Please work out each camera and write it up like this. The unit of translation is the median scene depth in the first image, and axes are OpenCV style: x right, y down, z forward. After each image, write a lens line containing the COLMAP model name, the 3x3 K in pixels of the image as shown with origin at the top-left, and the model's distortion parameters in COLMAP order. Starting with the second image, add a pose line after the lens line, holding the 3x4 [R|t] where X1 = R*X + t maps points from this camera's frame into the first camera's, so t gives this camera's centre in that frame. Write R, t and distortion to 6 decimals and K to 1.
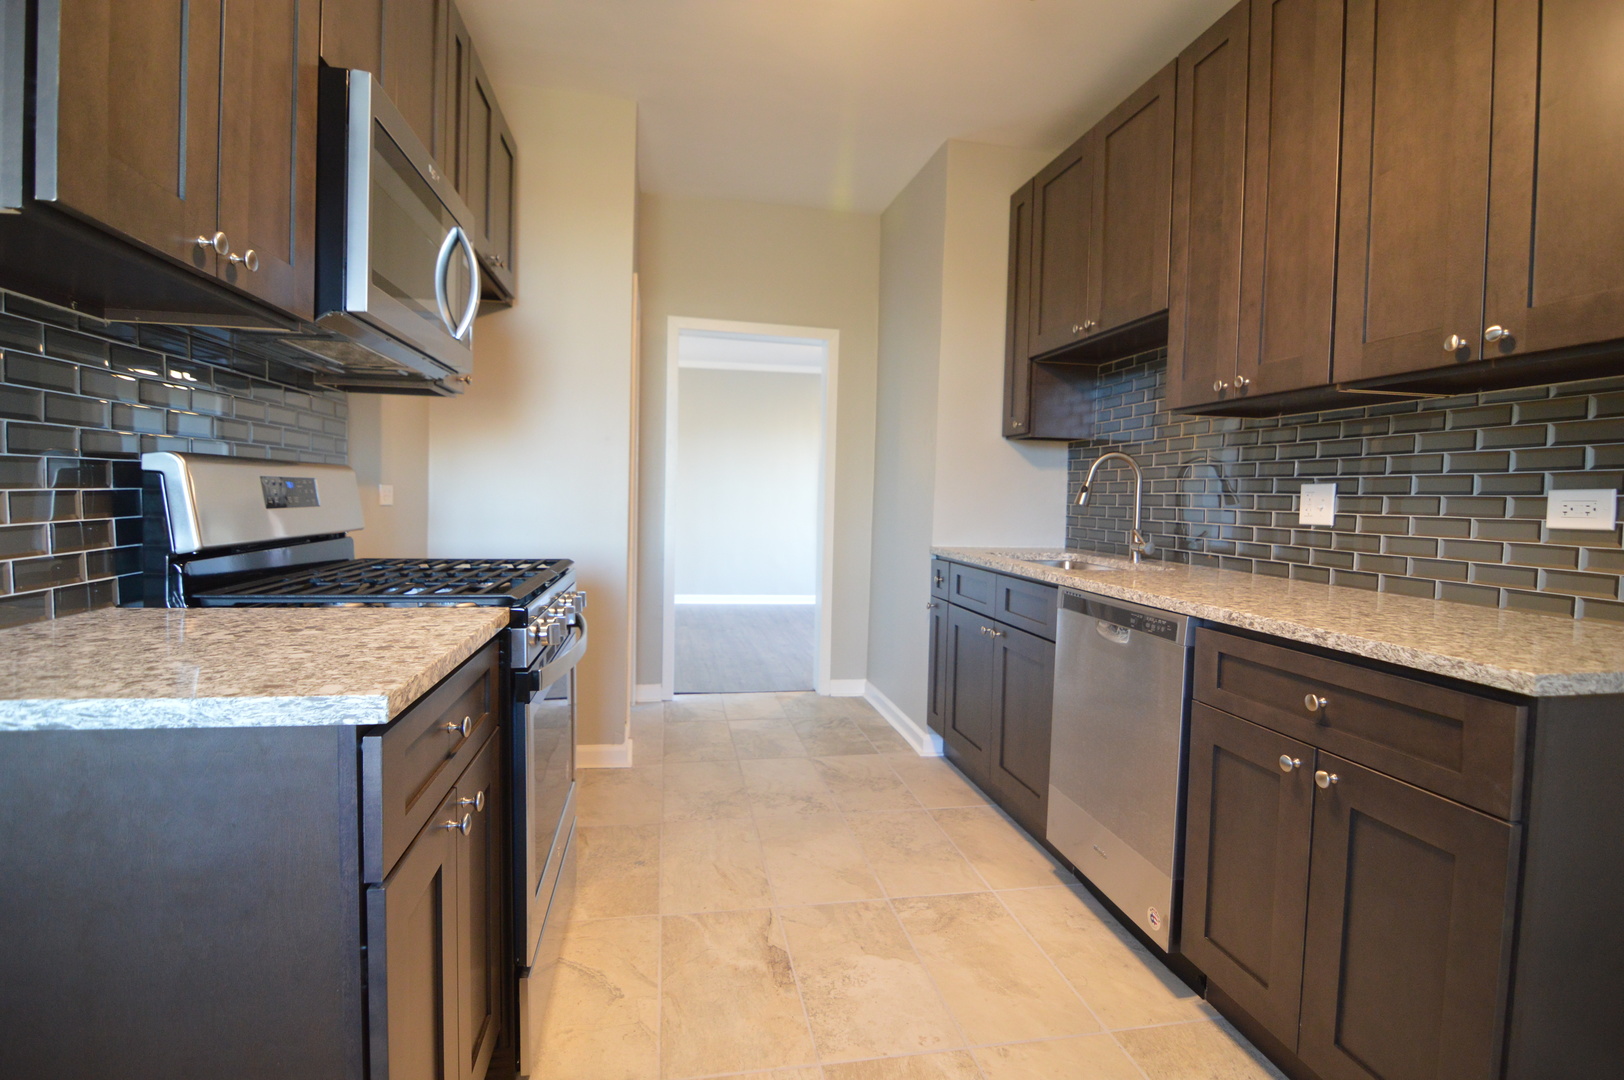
lens RADIAL K [[789.3, 0, 809.7], [0, 789.3, 529.5], [0, 0, 1]] dist [-0.000335, -0.015535]
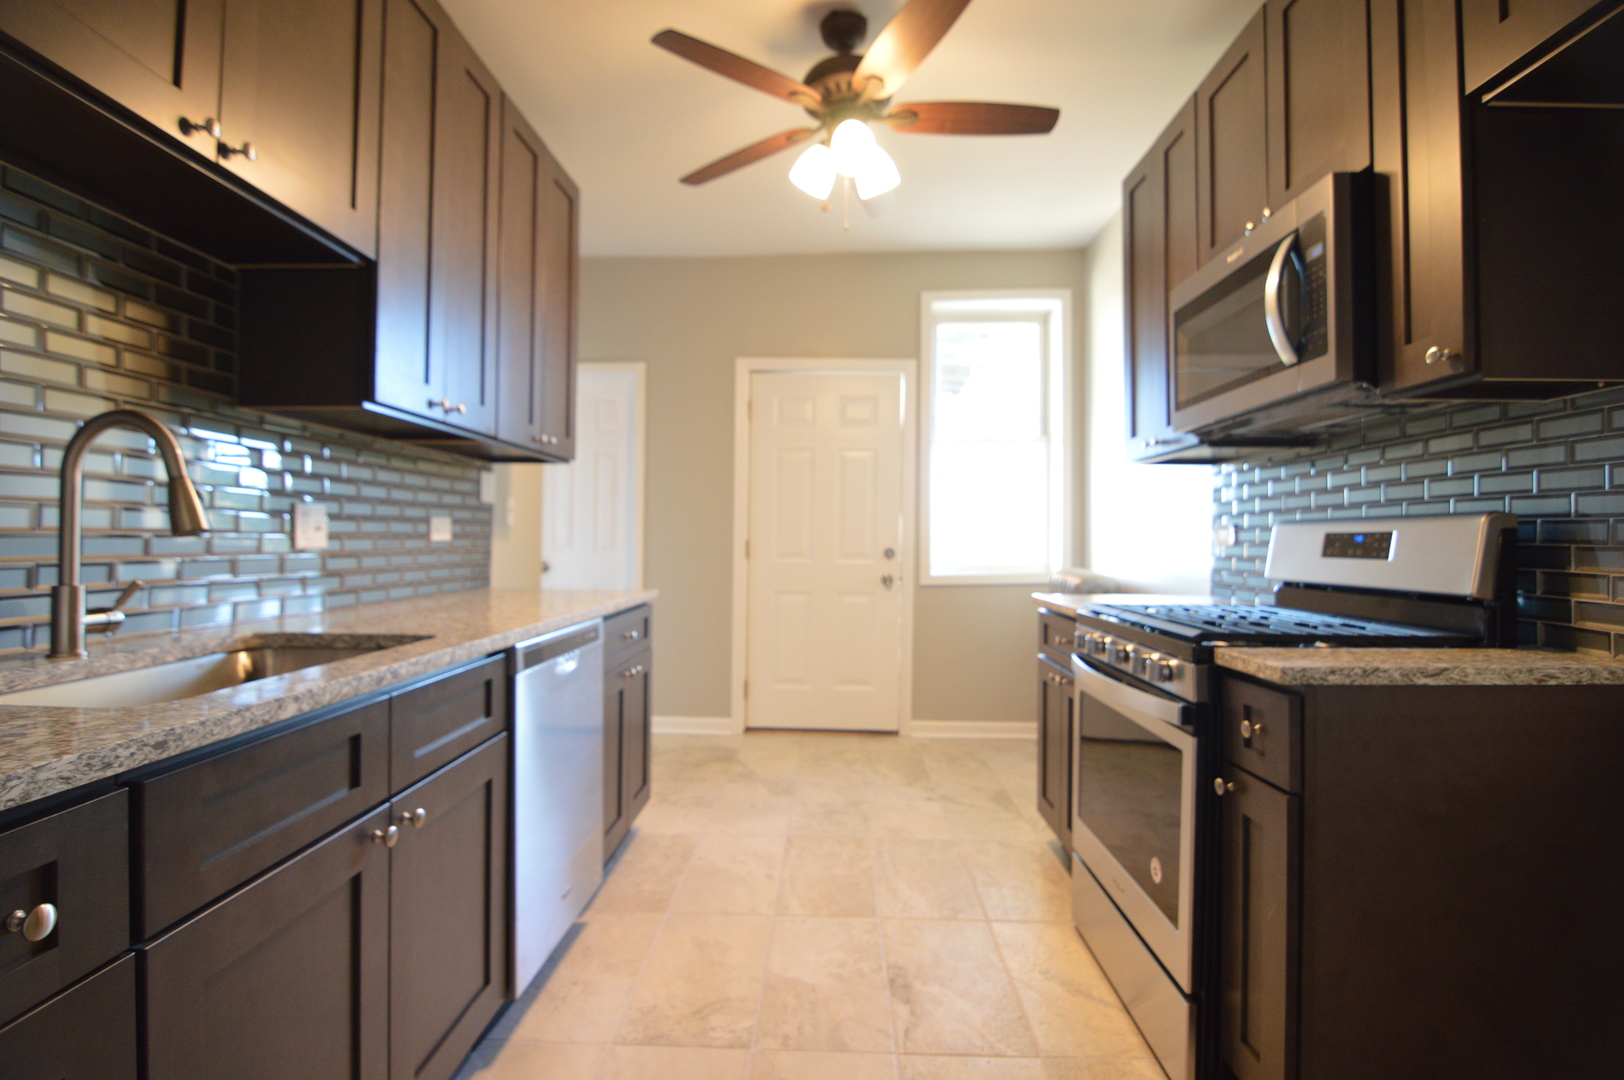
lens RADIAL K [[789.3, 0, 809.7], [0, 789.3, 529.5], [0, 0, 1]] dist [-0.000335, -0.015535]
pose [[-0.978122, -0.025176, 0.206503, -0.114595], [-0.018778, 0.999283, 0.032888, -0.074986], [-0.207183, 0.028291, -0.977893, 1.925516]]
